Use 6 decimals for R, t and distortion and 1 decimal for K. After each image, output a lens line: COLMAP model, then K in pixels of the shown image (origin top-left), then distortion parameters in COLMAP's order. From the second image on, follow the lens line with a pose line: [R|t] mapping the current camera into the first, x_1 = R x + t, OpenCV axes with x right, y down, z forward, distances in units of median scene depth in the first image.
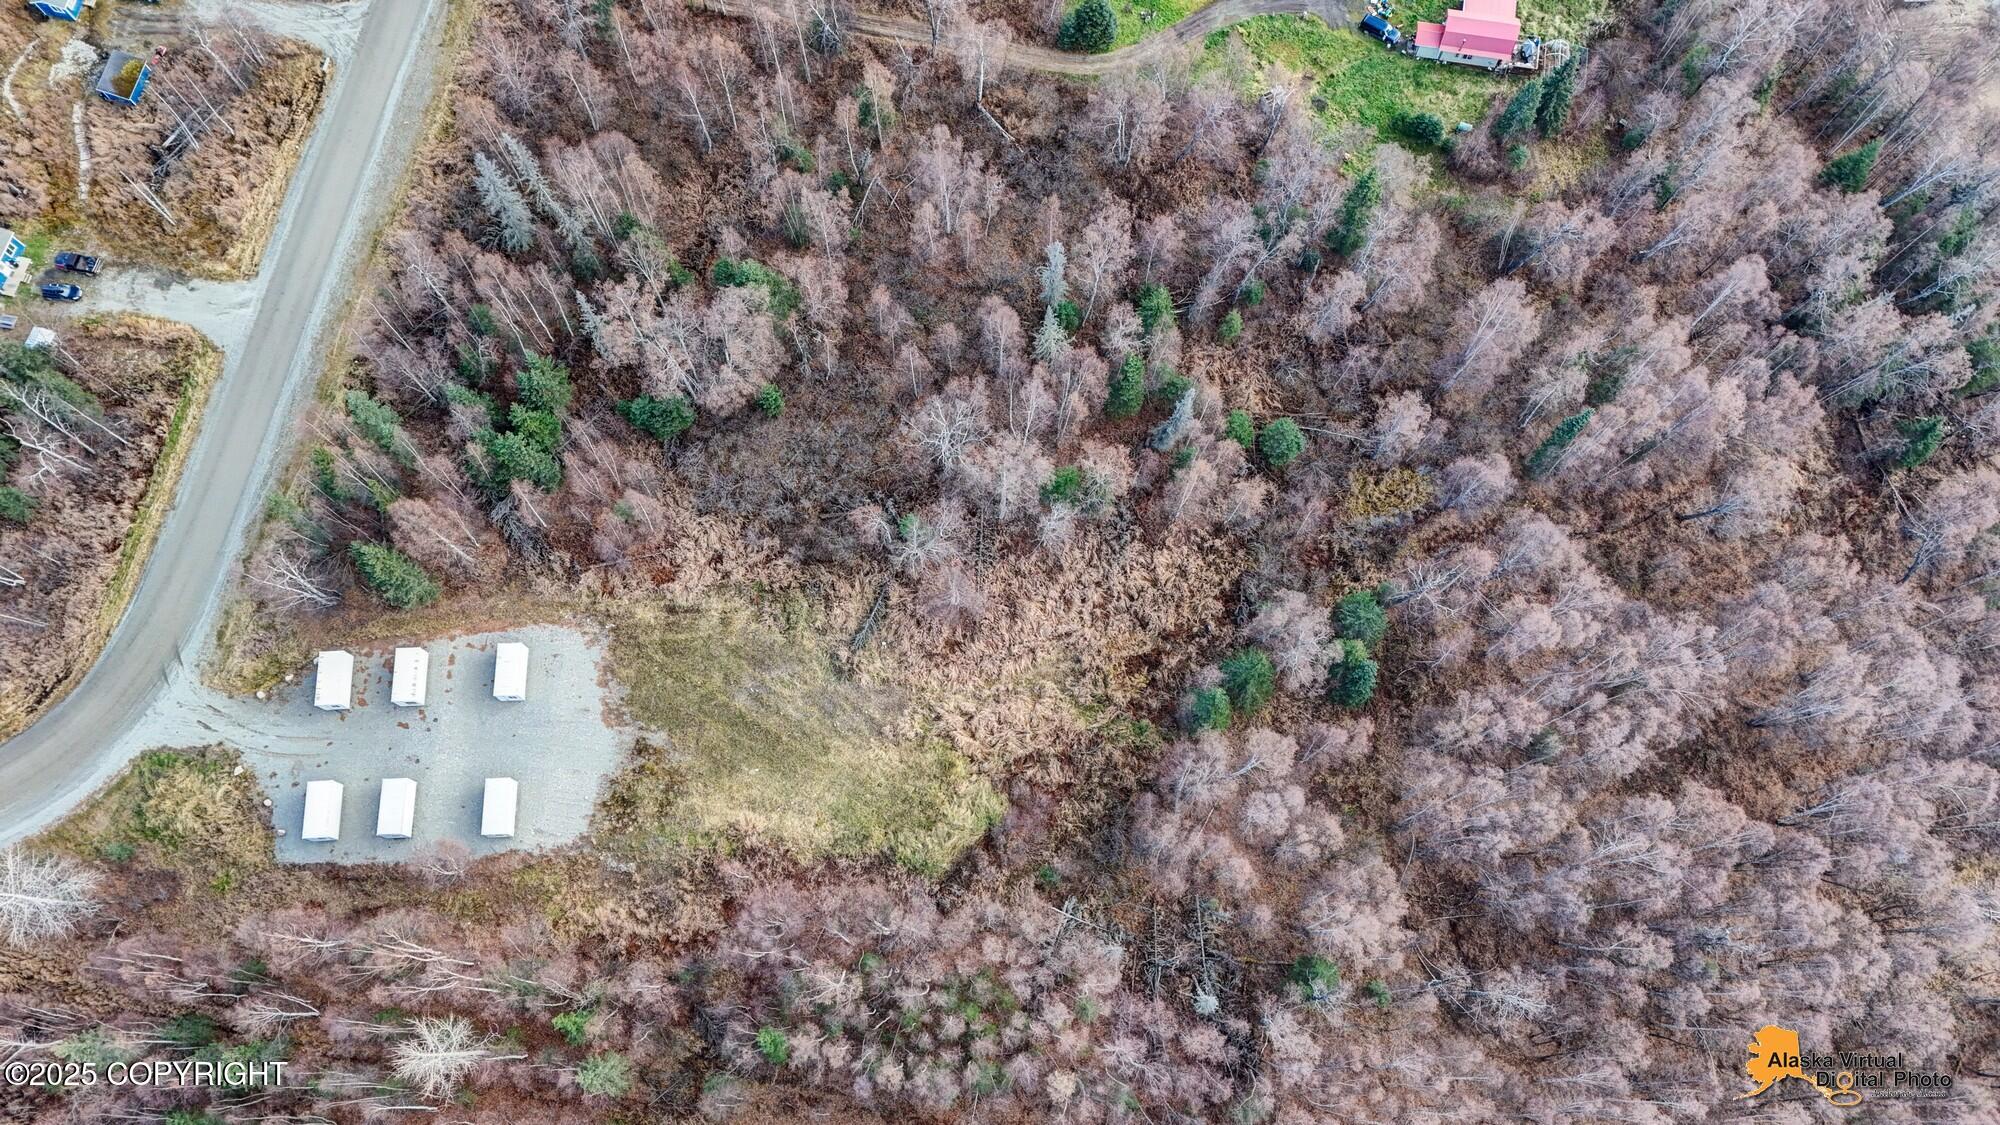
lens RADIAL K [[1442.2, 0, 1003.6], [0, 1442.2, 561.0], [0, 0, 1]] dist [0.101154, -0.140579]
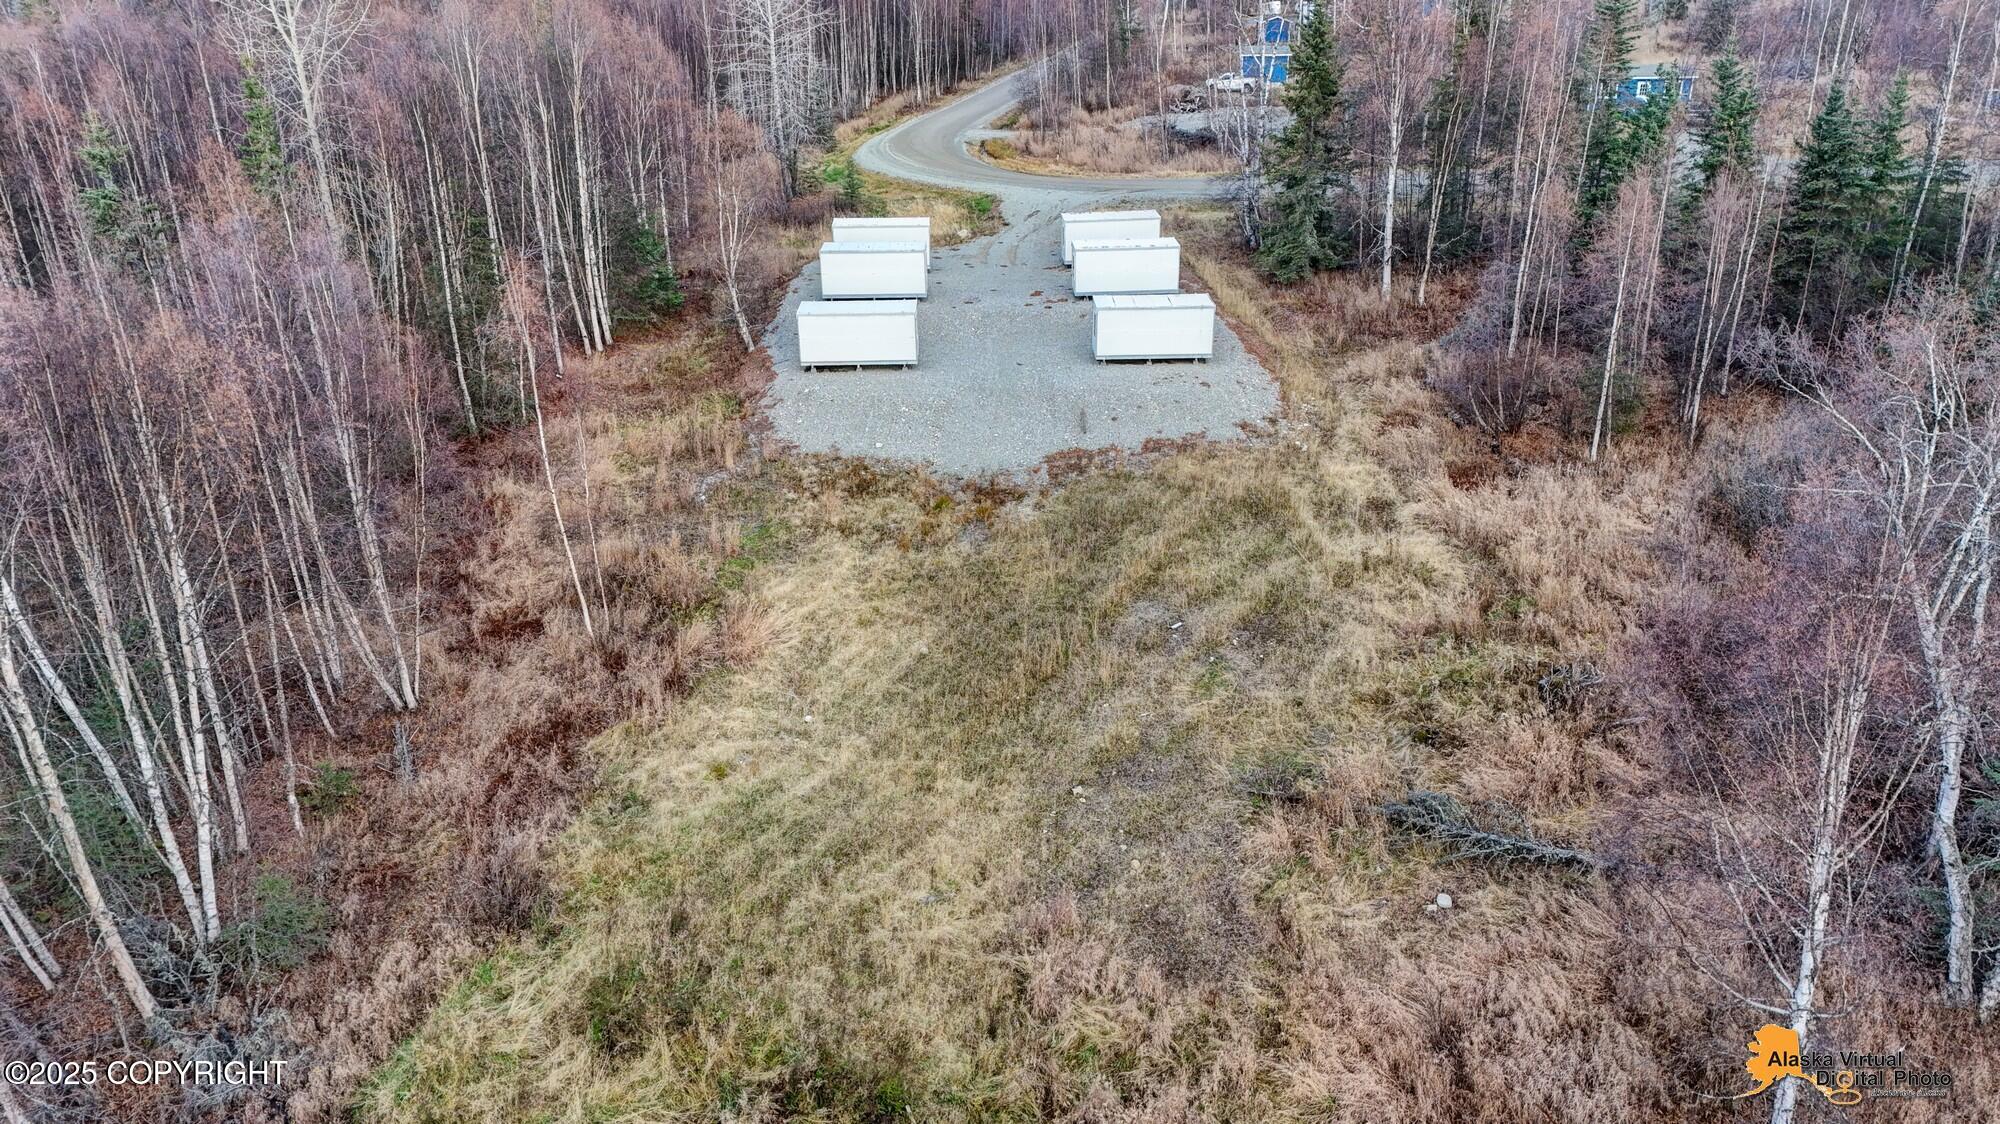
lens RADIAL K [[1442.2, 0, 1003.6], [0, 1442.2, 560.5], [0, 0, 1]] dist [0.101154, -0.140579]
pose [[-0.012061, 0.384690, -0.922967, 0.110277], [-0.945495, 0.296002, 0.135728, 0.077417], [0.325413, 0.874298, 0.360152, 0.851966]]
